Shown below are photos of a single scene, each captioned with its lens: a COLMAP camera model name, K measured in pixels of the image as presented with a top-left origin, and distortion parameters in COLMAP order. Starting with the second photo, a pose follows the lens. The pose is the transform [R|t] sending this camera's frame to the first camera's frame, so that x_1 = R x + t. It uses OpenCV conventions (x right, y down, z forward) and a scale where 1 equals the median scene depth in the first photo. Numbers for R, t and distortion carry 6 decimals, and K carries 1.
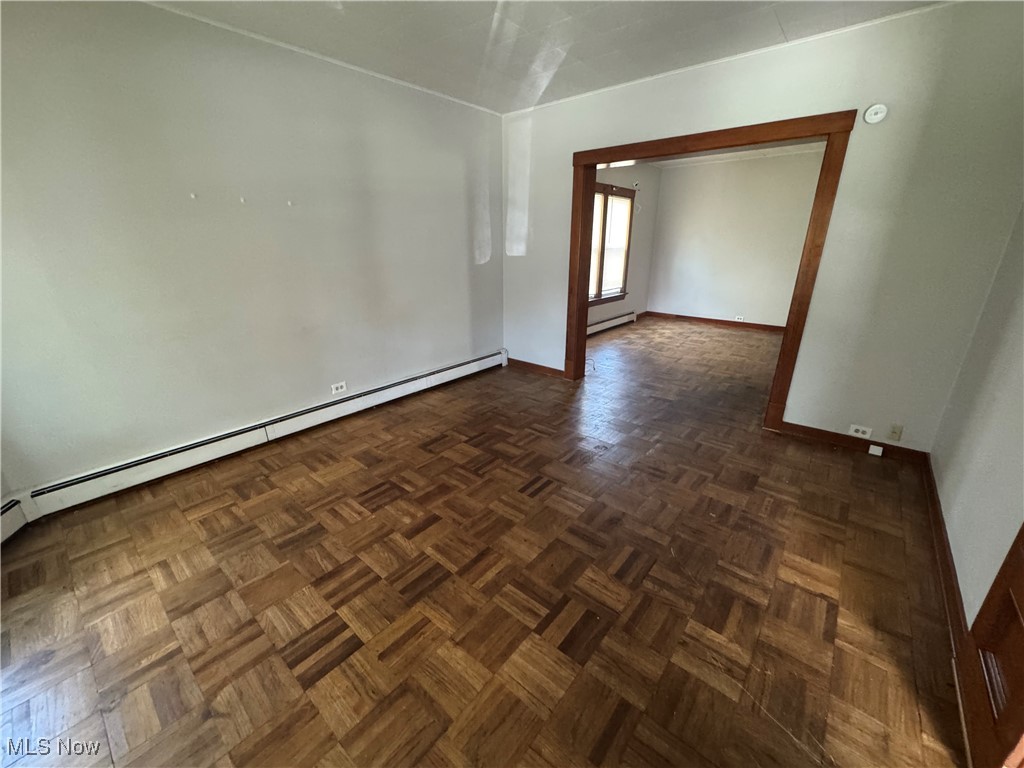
lens RADIAL K [[408.2, 0, 515.1], [0, 408.2, 385.8], [0, 0, 1]] dist [-0.001731, 0.000277]
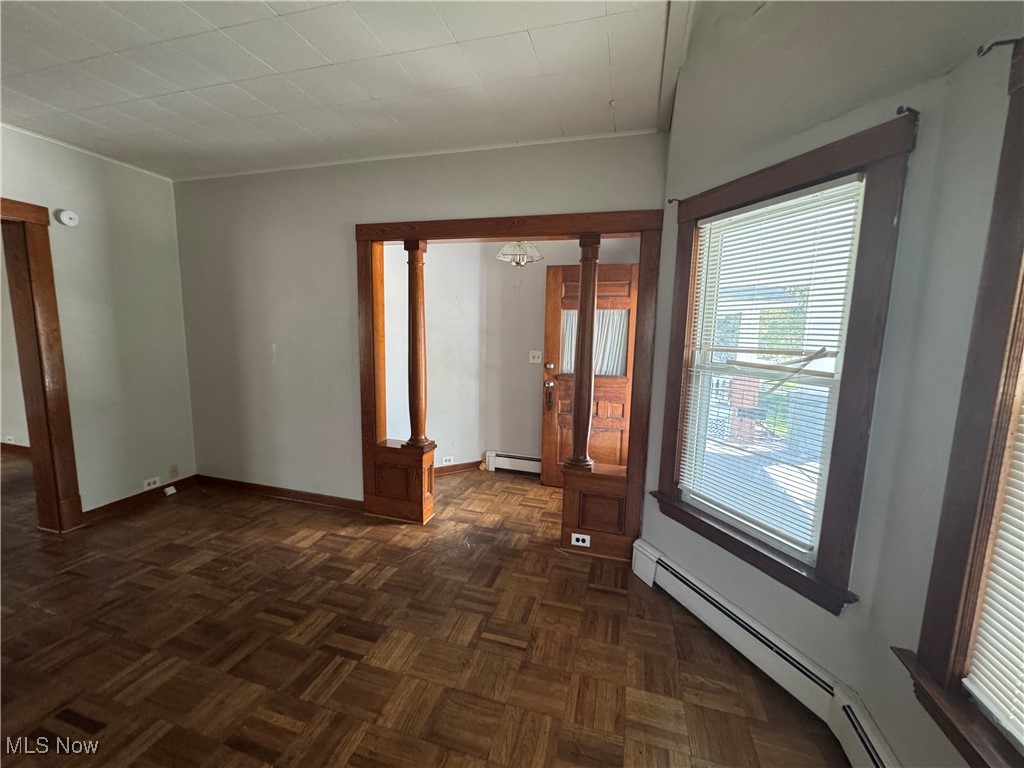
lens RADIAL K [[408.2, 0, 511.1], [0, 408.2, 382.6], [0, 0, 1]] dist [-0.001731, 0.000277]
pose [[-0.399677, -0.124587, 0.908150, -0.600238], [0.286475, 0.924119, 0.252856, -0.159422], [-0.870741, 0.361223, -0.333658, 0.417002]]
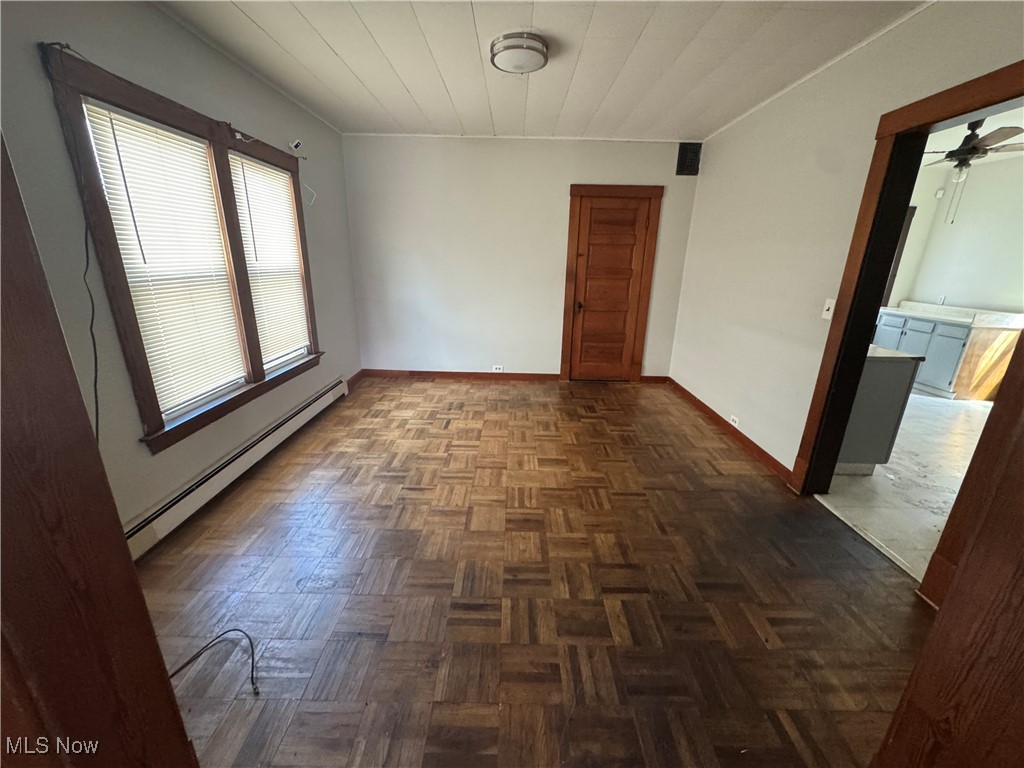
lens RADIAL K [[408.2, 0, 510.5], [0, 408.2, 381.4], [0, 0, 1]] dist [-0.001731, 0.000277]
pose [[0.773460, -0.169946, 0.610637, 0.336840], [0.193531, 0.980700, 0.027802, -0.400705], [-0.603577, 0.096673, 0.791422, 1.092826]]
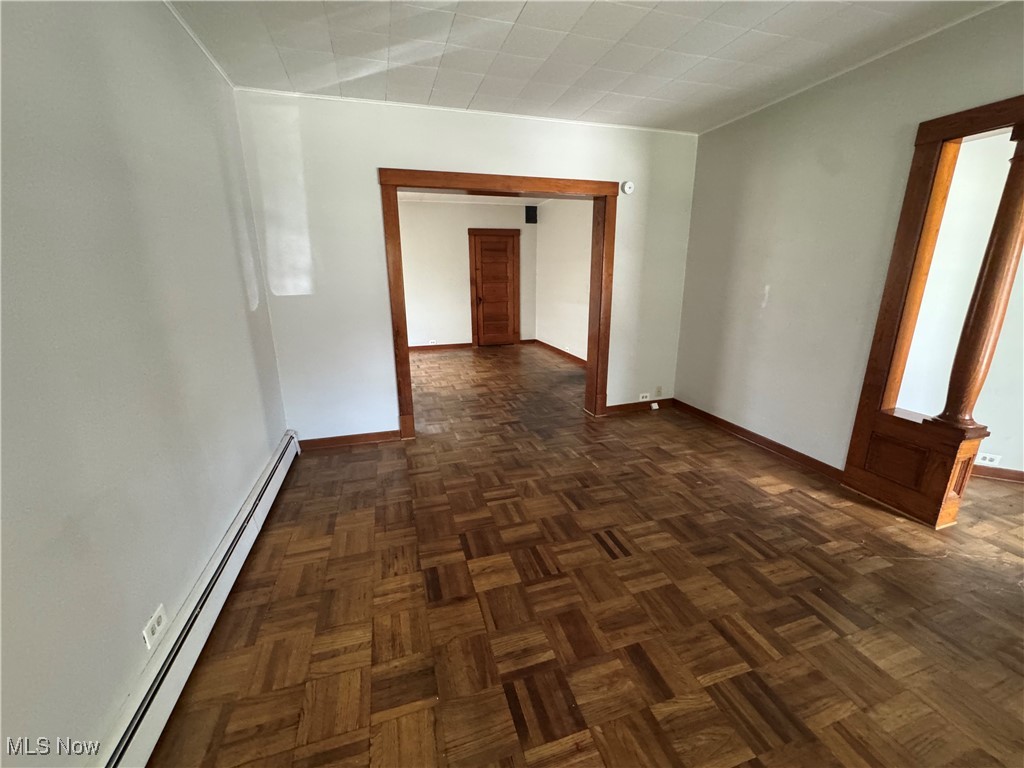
lens RADIAL K [[408.2, 0, 513.0], [0, 408.2, 383.3], [0, 0, 1]] dist [-0.001731, 0.000277]
pose [[0.543905, -0.223686, 0.808784, -0.624928], [0.289520, 0.954658, 0.069329, -0.184790], [-0.787620, 0.196451, 0.584005, 0.528134]]
